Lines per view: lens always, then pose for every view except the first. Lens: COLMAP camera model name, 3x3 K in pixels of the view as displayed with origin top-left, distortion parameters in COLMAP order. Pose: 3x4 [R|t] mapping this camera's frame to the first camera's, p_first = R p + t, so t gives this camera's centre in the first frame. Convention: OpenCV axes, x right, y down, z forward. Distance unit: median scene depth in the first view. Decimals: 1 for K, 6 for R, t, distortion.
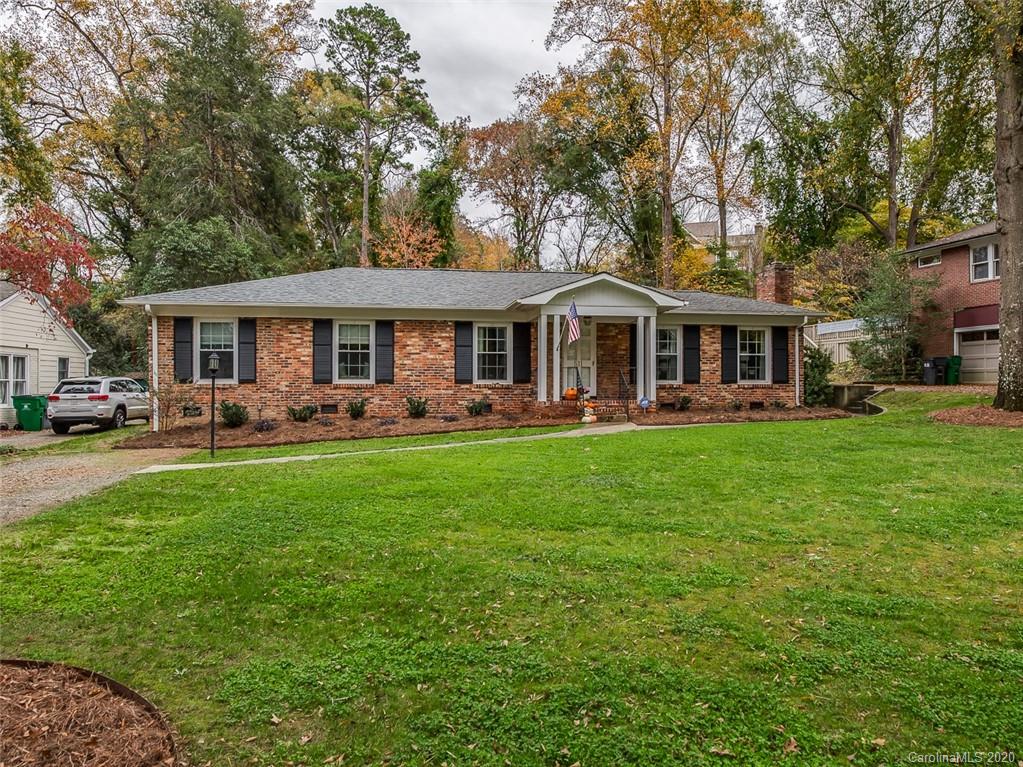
lens RADIAL K [[714.9, 0, 512.1], [0, 714.9, 381.3], [0, 0, 1]] dist [-0.004689, -0.000747]
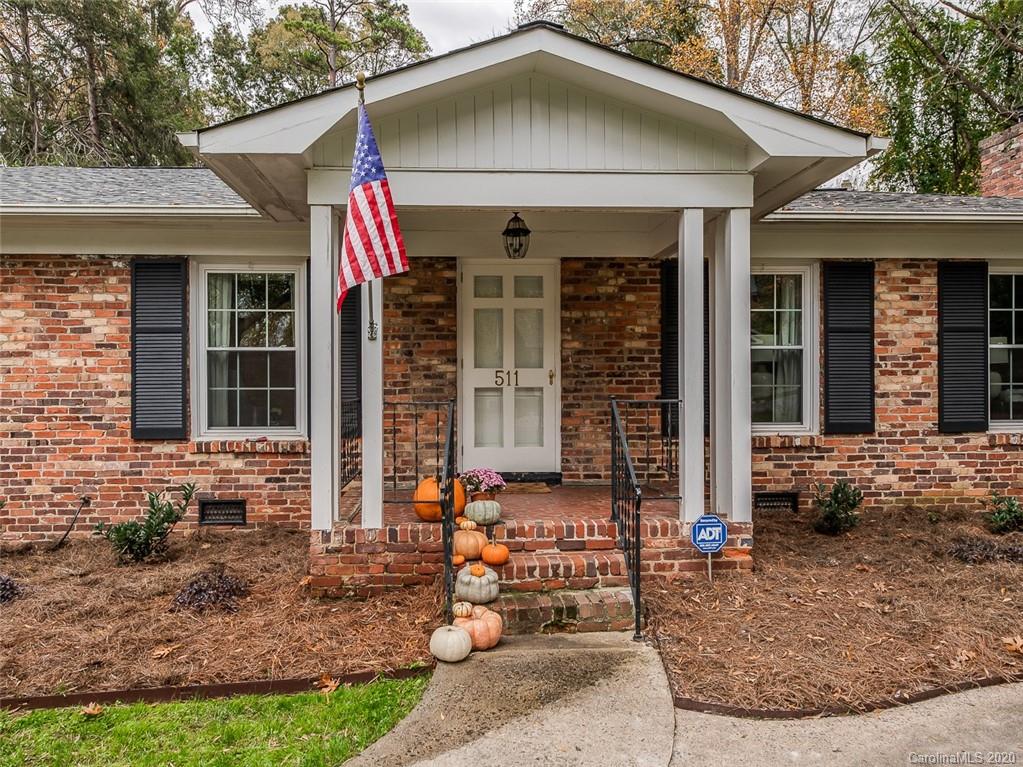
lens RADIAL K [[714.9, 0, 488.8], [0, 714.9, 377.1], [0, 0, 1]] dist [-0.004689, -0.000747]
pose [[0.994372, -0.005515, -0.105804, 0.119453], [0.006079, 0.999969, 0.005006, -0.026798], [0.105773, -0.005621, 0.994374, 0.655489]]
